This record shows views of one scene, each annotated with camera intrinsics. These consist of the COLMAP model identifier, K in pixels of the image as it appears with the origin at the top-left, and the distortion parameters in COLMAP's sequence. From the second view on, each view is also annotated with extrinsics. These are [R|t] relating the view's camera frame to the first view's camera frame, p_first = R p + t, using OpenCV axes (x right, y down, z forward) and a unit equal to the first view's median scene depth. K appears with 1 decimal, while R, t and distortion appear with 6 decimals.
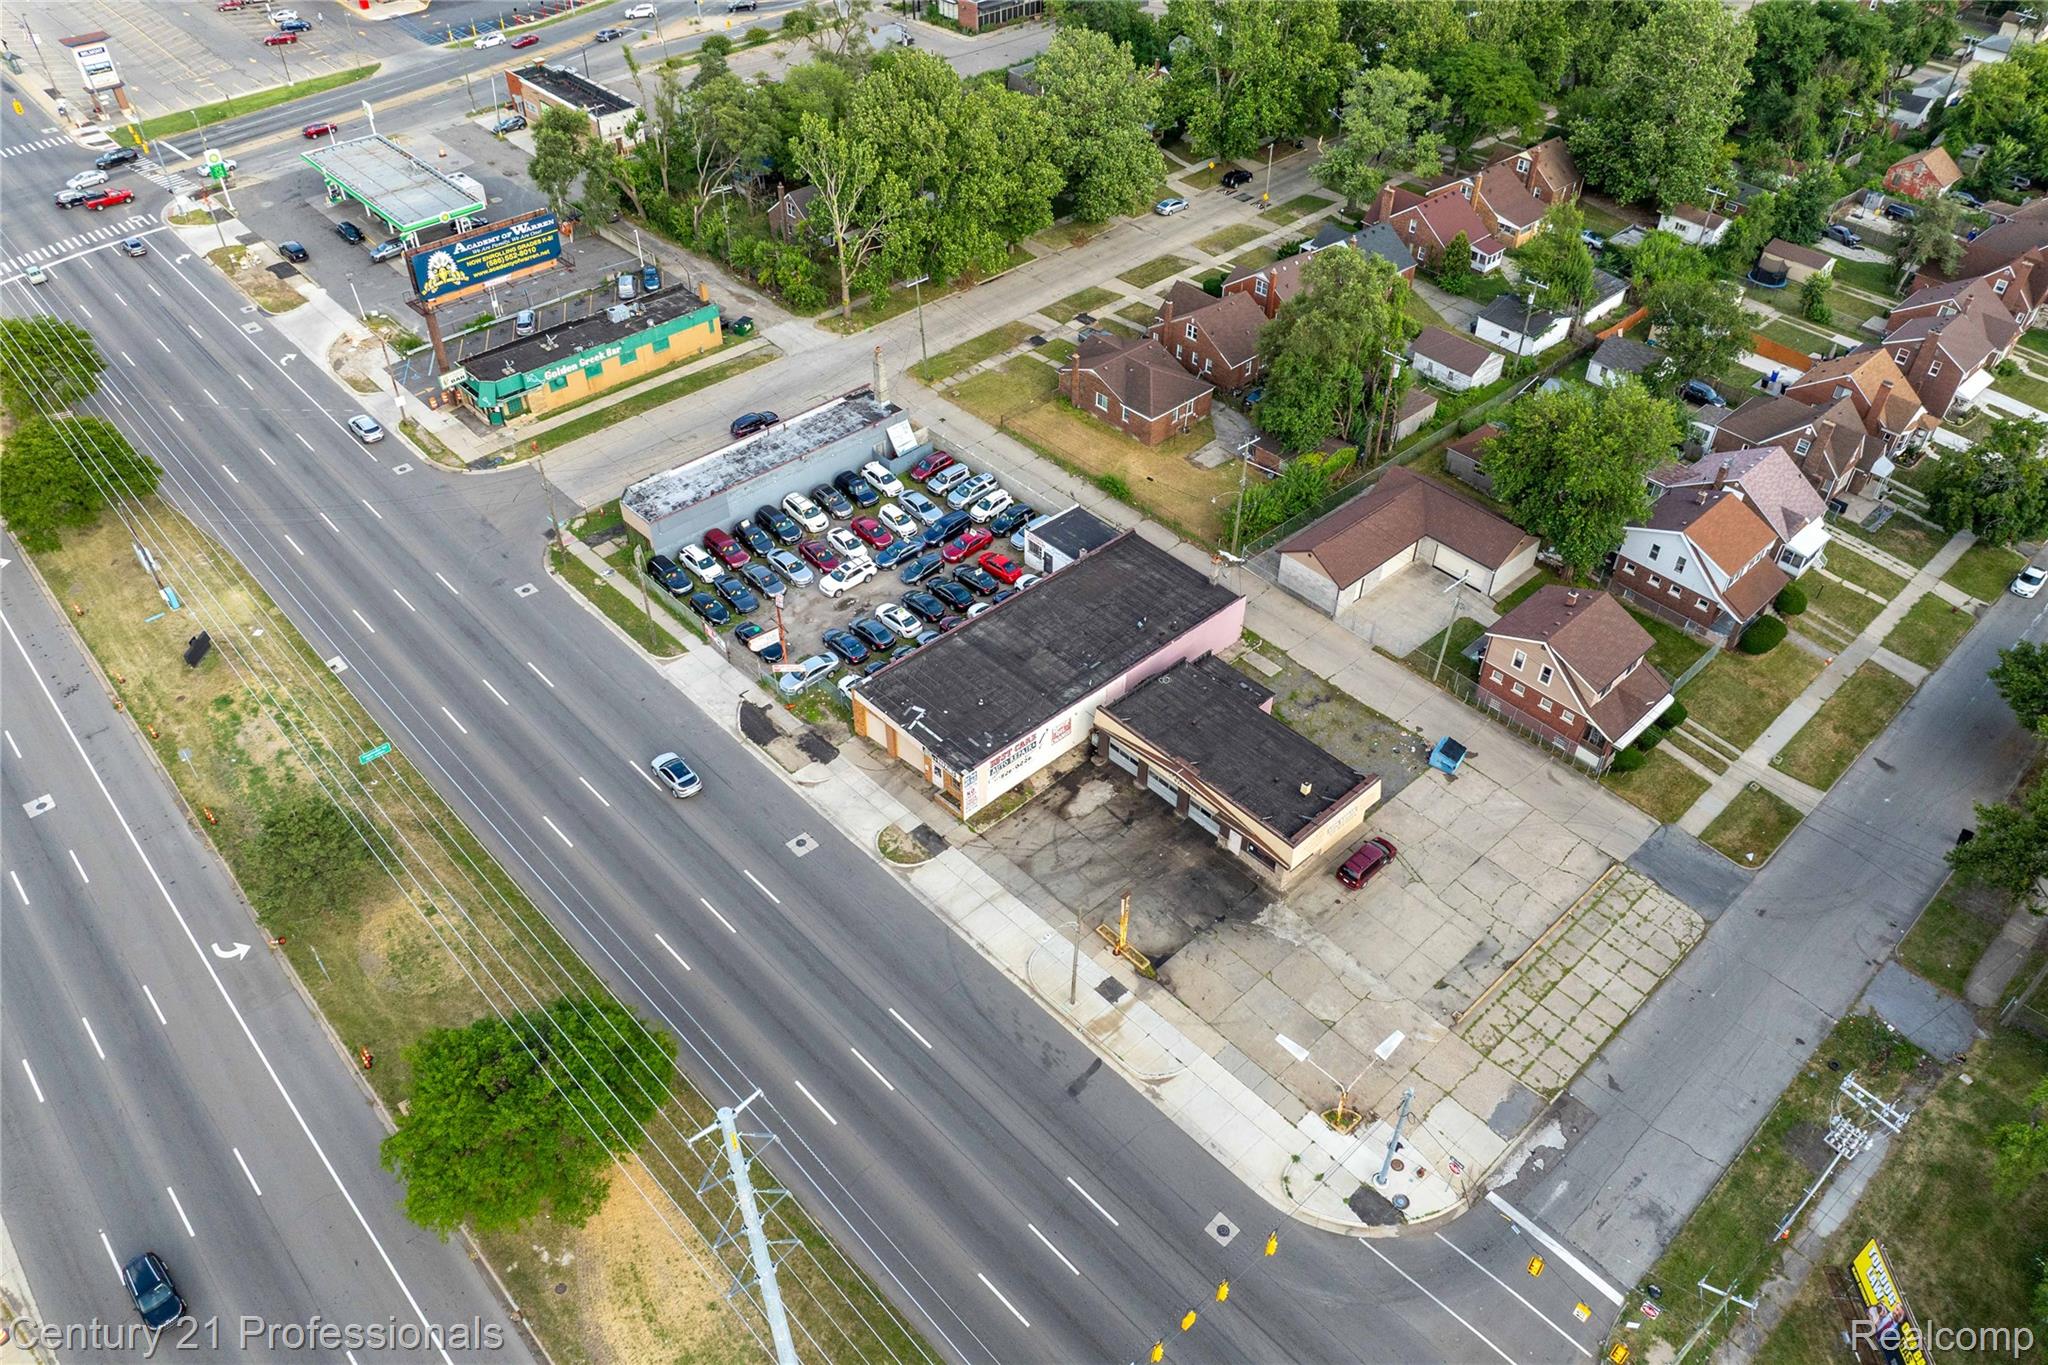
lens RADIAL K [[1433.2, 0, 1024.0], [0, 1433.2, 682.5], [0, 0, 1]] dist [-0.032655, 0.001396]
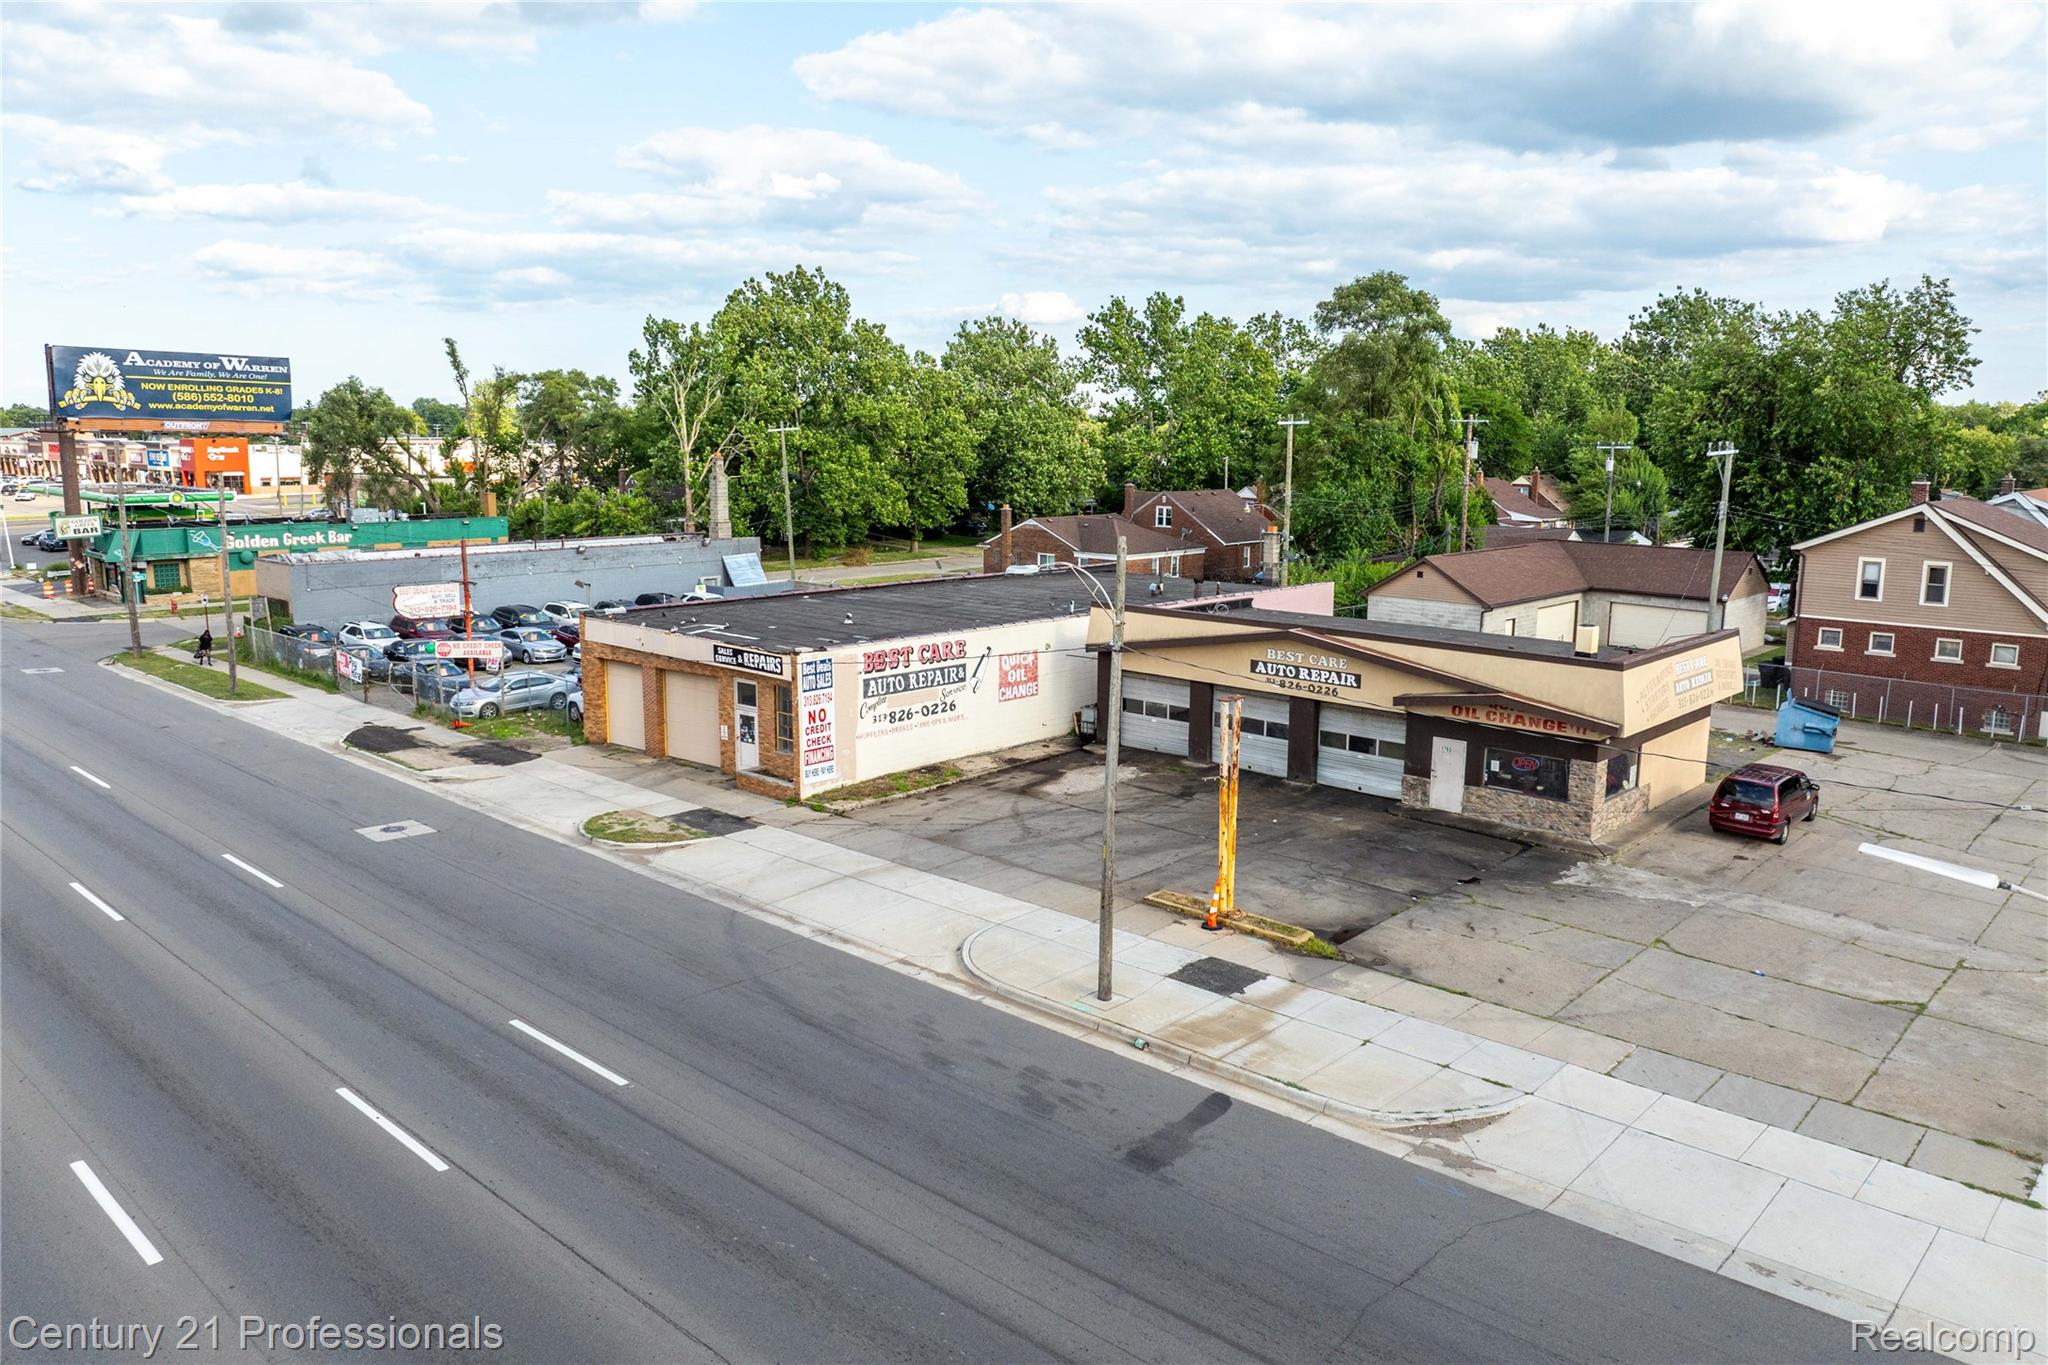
lens RADIAL K [[1433.2, 0, 1024.0], [0, 1433.2, 682.5], [0, 0, 1]] dist [-0.032655, 0.001396]
pose [[0.997679, -0.009864, 0.067378, -0.003609], [0.043498, 0.853597, -0.519115, 0.263589], [-0.052393, 0.520840, 0.852045, 0.558080]]
